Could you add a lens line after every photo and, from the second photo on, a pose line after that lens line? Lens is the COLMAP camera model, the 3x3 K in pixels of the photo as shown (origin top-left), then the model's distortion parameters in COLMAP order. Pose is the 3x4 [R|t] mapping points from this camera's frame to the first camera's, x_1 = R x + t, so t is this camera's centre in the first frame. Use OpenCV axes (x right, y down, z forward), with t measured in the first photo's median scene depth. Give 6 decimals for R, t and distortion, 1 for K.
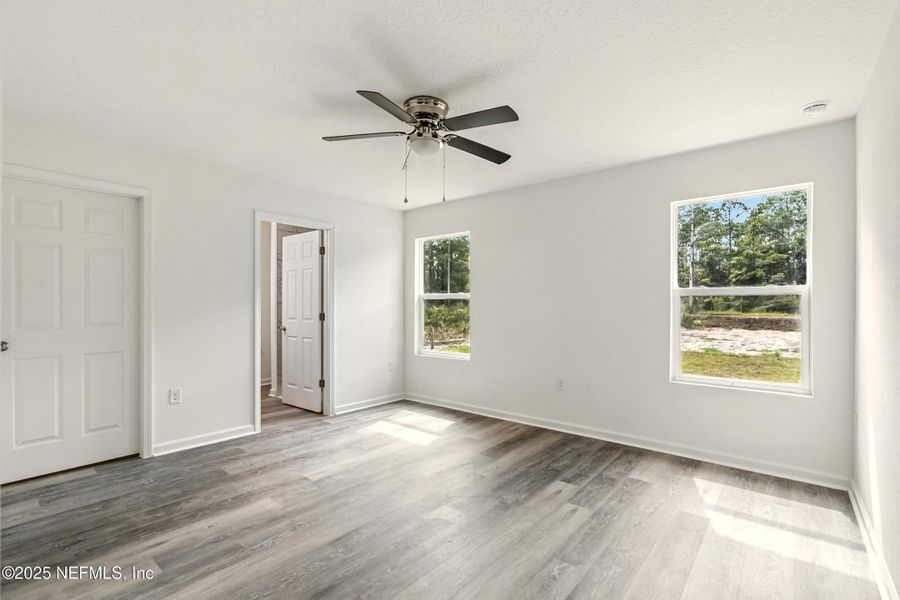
lens RADIAL K [[408.8, 0, 450.0], [0, 408.8, 300.0], [0, 0, 1]] dist [-0.001940, 0.000030]
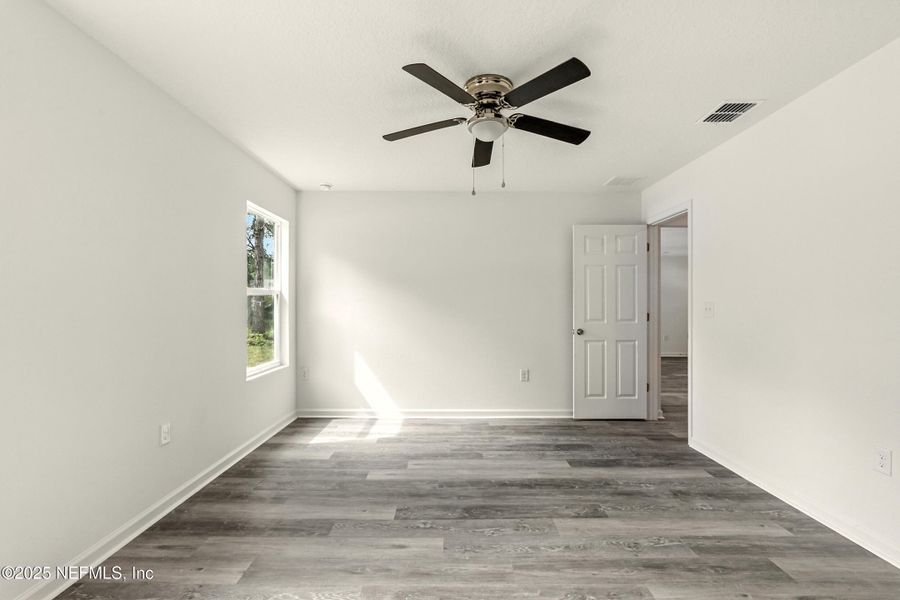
lens RADIAL K [[408.8, 0, 450.0], [0, 408.8, 300.0], [0, 0, 1]] dist [-0.001940, 0.000030]
pose [[-0.639290, 0.009428, 0.768908, -0.753773], [-0.014819, 0.999588, -0.024577, 0.029027], [-0.768823, -0.027106, -0.638887, 1.755130]]
